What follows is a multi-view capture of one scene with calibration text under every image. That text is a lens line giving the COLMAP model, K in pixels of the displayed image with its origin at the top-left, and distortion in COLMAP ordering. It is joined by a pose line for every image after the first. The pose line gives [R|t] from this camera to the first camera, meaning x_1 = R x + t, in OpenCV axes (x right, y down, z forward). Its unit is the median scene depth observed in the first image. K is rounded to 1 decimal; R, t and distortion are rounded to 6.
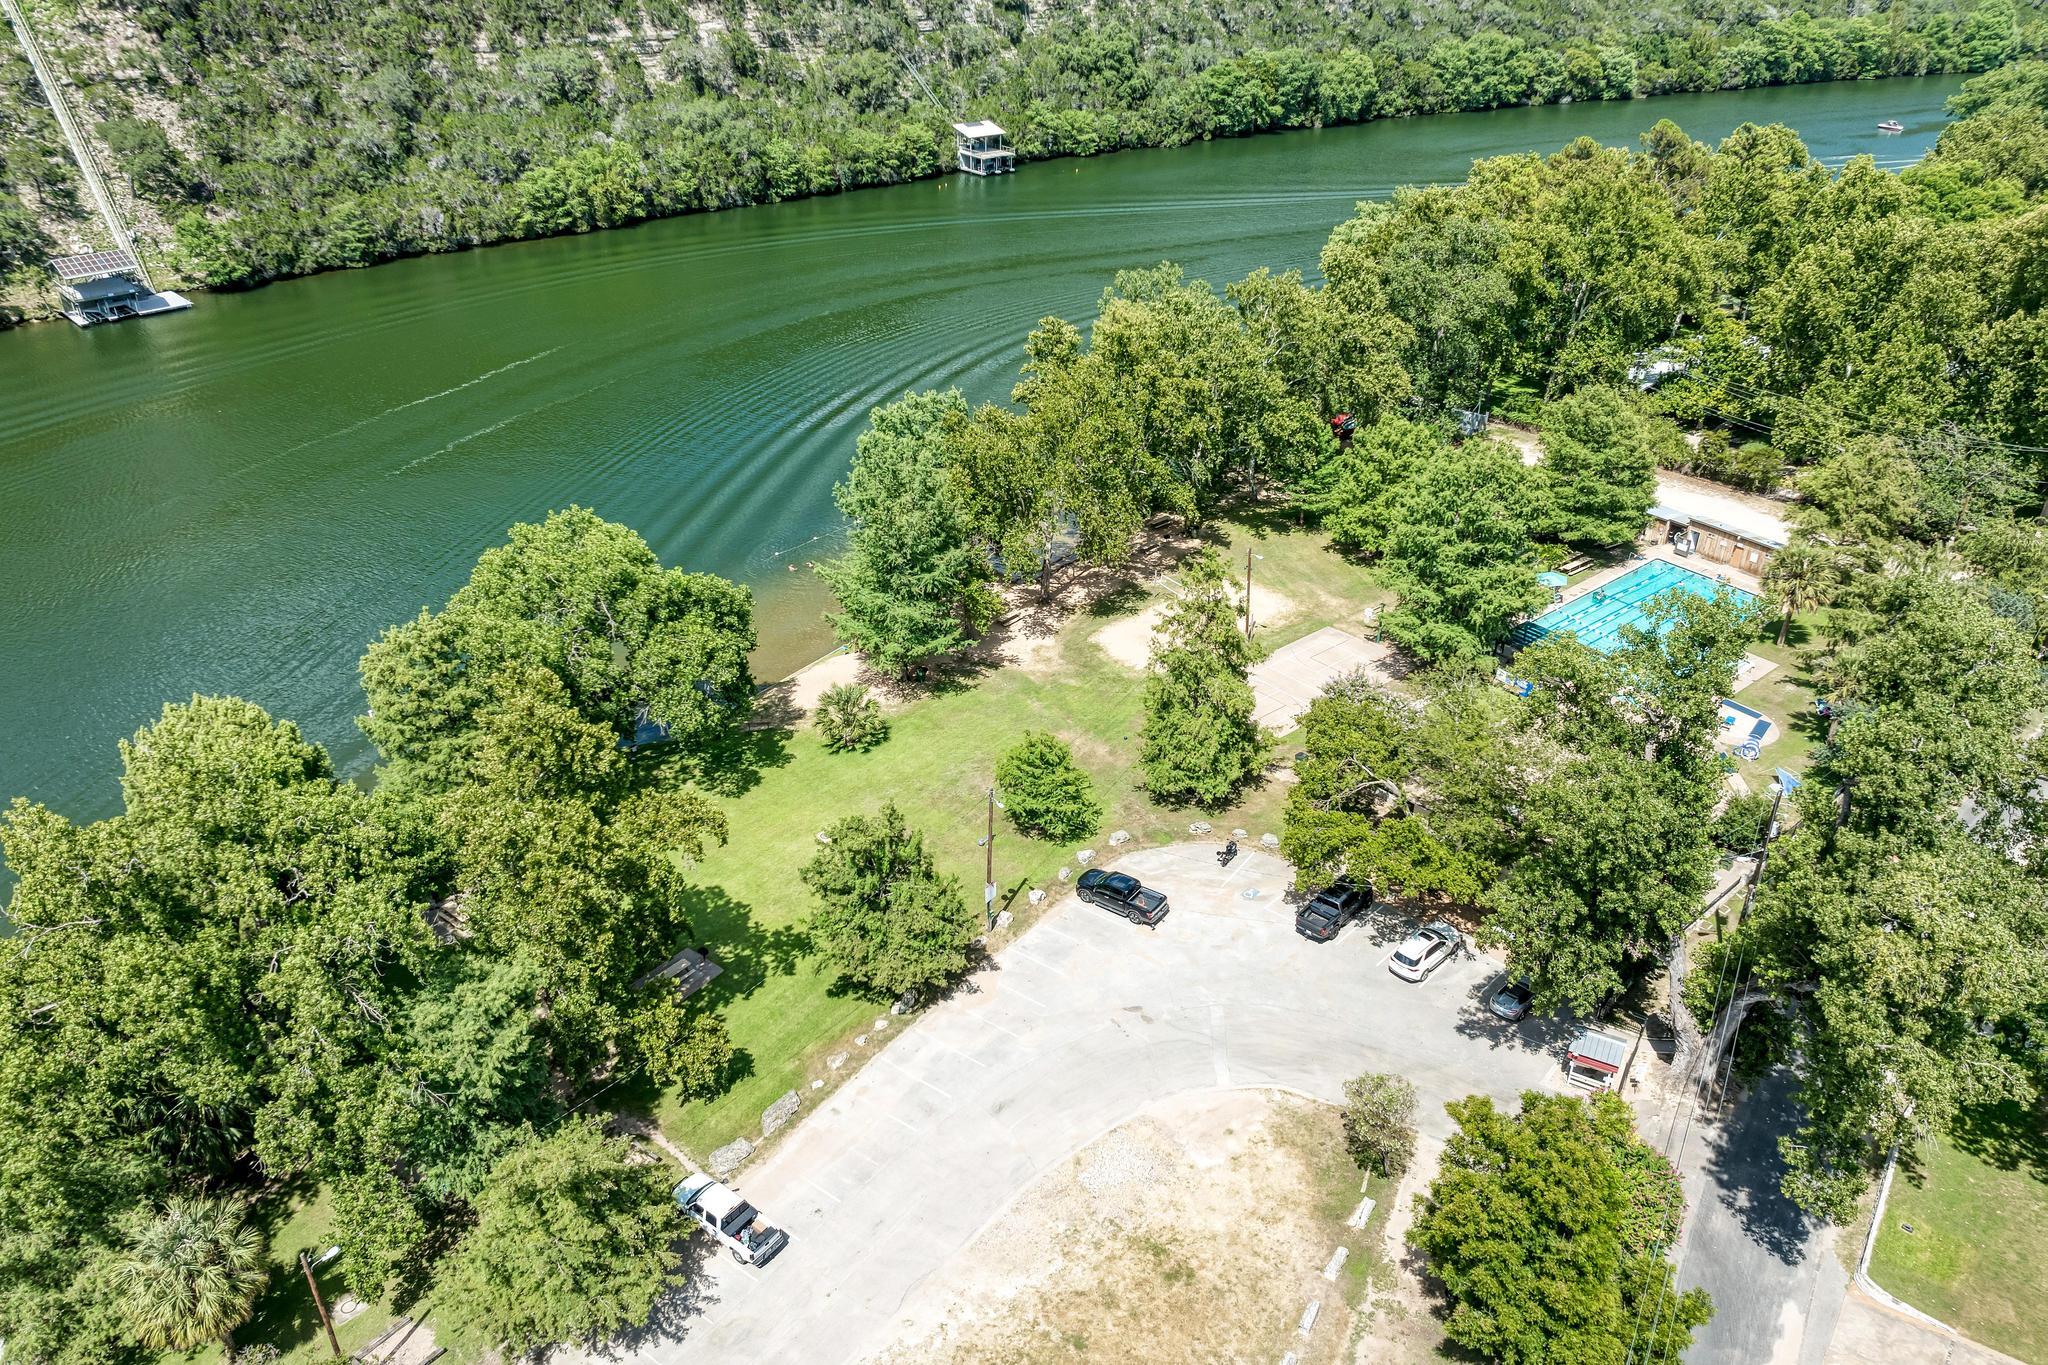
lens RADIAL K [[1491.3, 0, 1024.0], [0, 1491.3, 682.5], [0, 0, 1]] dist [-0.035096, -0.001647]
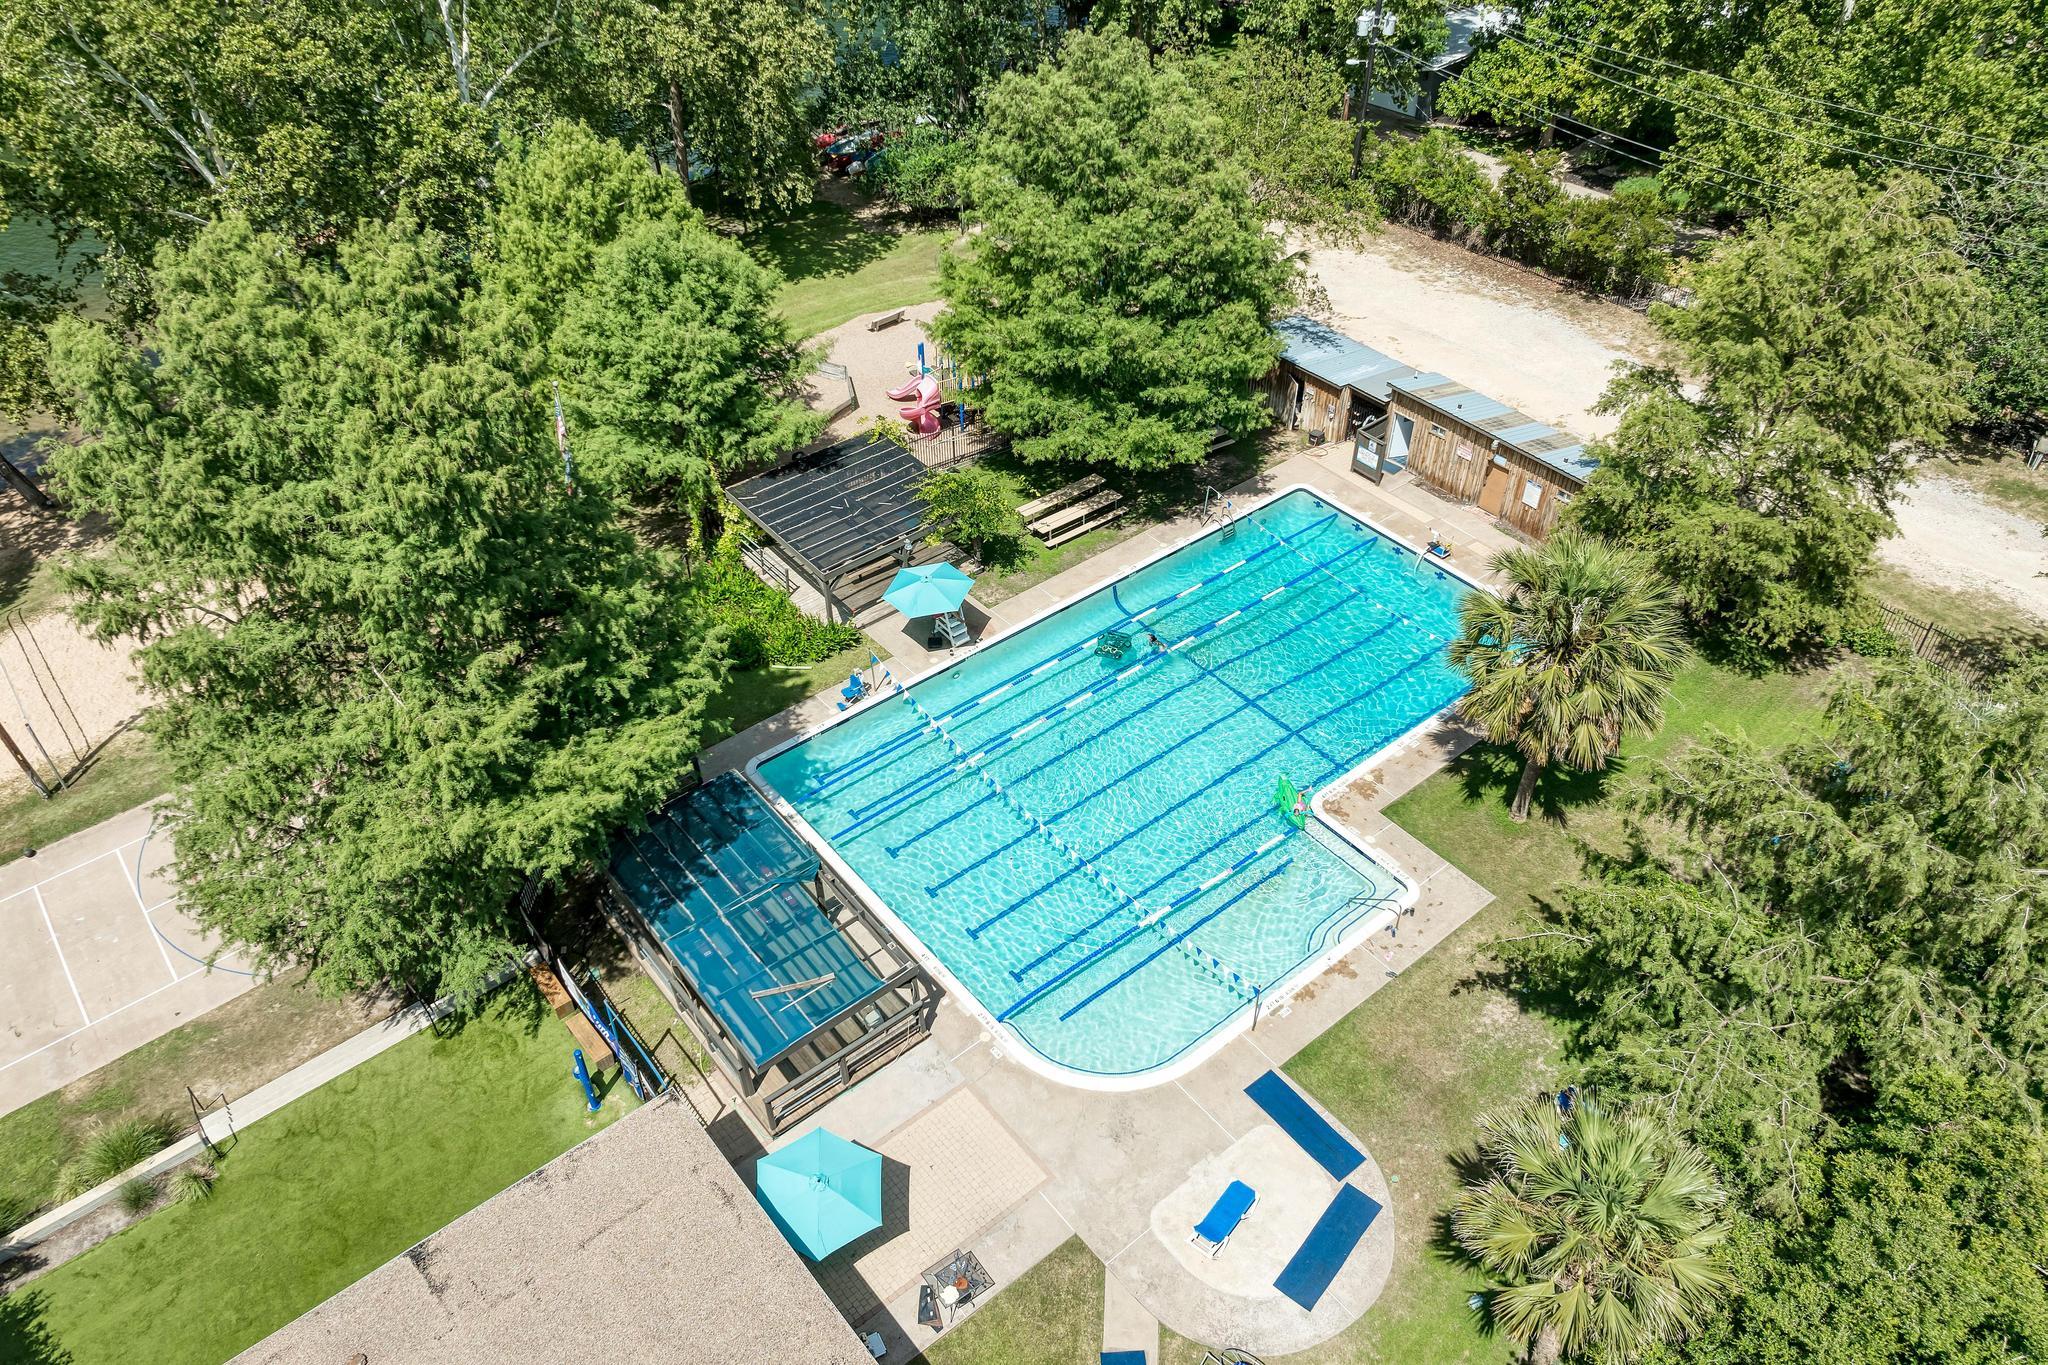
lens RADIAL K [[1489.7, 0, 1024.0], [0, 1489.7, 682.5], [0, 0, 1]] dist [-0.007431, 0.001383]
pose [[0.999979, -0.002929, -0.005743, 0.340013], [0.003913, 0.983738, 0.179564, -0.100936], [0.005123, -0.179583, 0.983730, 0.565671]]
